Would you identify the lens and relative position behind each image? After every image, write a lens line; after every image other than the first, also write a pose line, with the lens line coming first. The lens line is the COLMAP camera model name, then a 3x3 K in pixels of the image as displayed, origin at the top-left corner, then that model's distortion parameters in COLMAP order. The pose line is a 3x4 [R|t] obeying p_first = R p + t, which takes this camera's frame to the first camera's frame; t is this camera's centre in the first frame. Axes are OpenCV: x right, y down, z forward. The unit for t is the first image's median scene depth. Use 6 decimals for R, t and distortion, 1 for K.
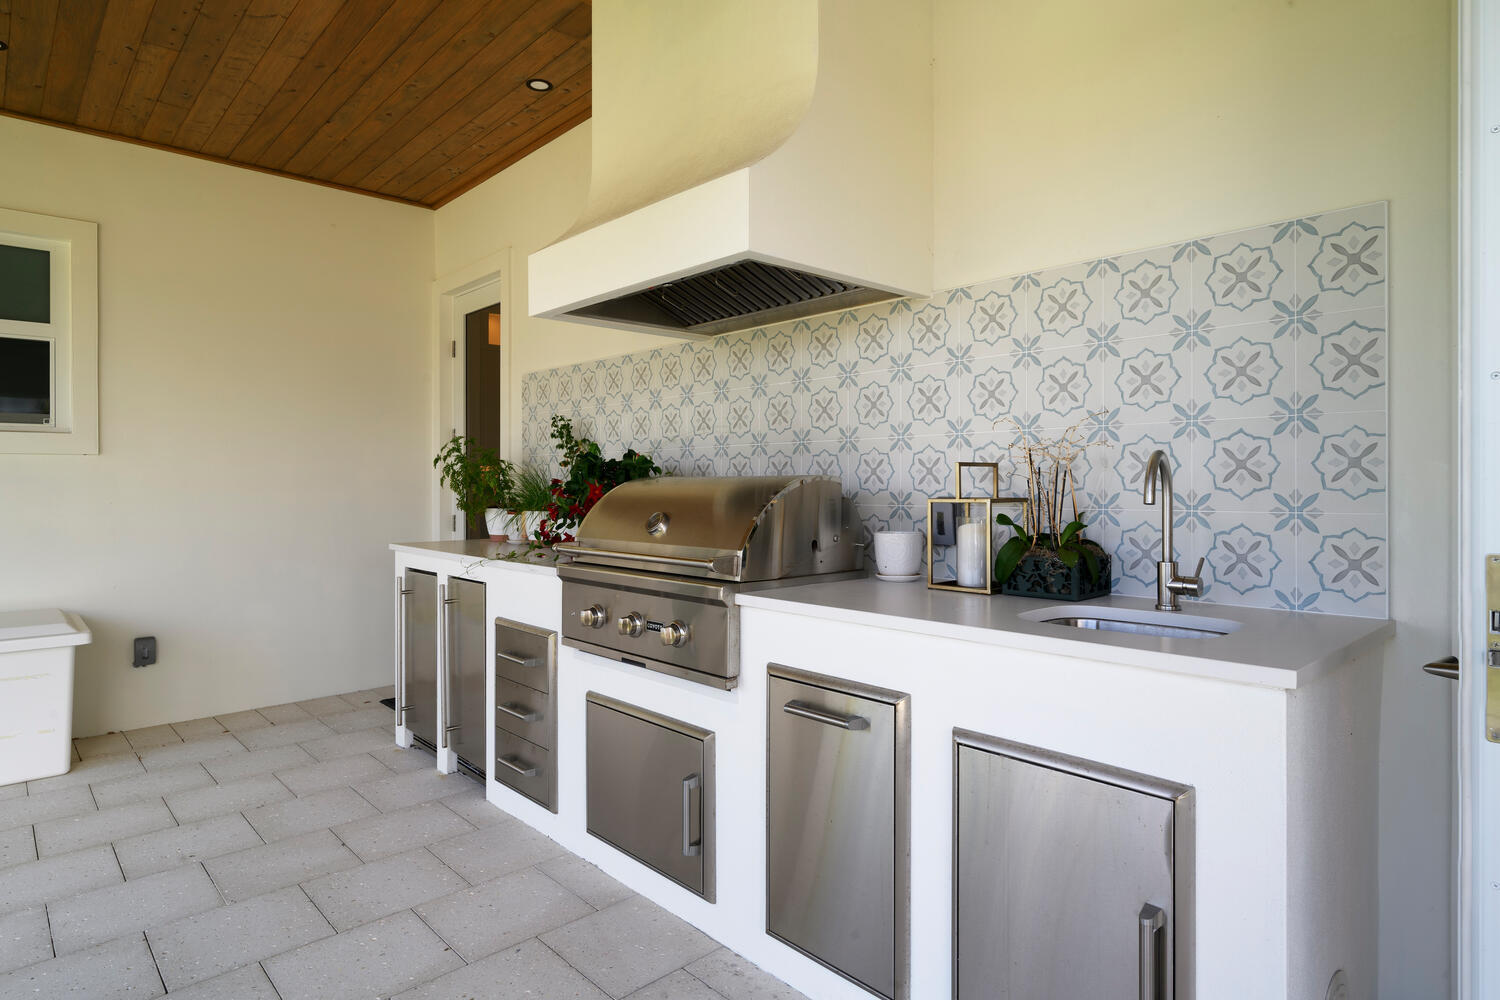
lens RADIAL K [[831.5, 0, 747.8], [0, 831.5, 489.9], [0, 0, 1]] dist [-0.005745, -0.000357]
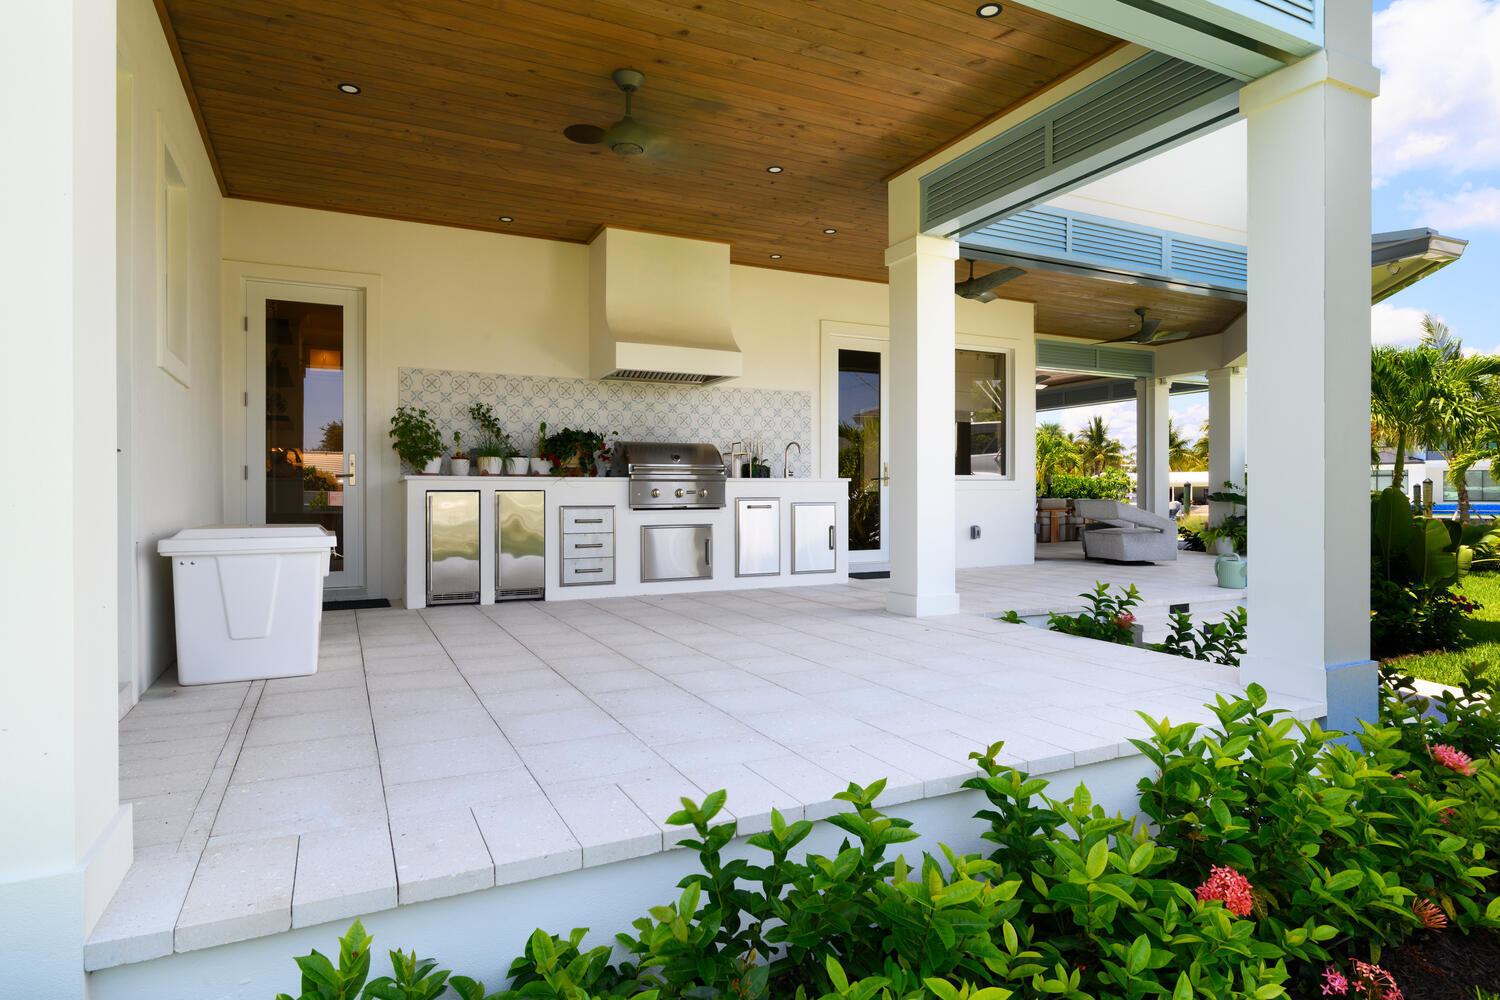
lens RADIAL K [[831.5, 0, 748.6], [0, 831.5, 503.6], [0, 0, 1]] dist [-0.005745, -0.000357]
pose [[0.279430, 0.002049, 0.960164, -2.279586], [0.017194, 0.999827, -0.007137, 0.185508], [-0.960012, 0.018503, 0.279346, 0.010521]]
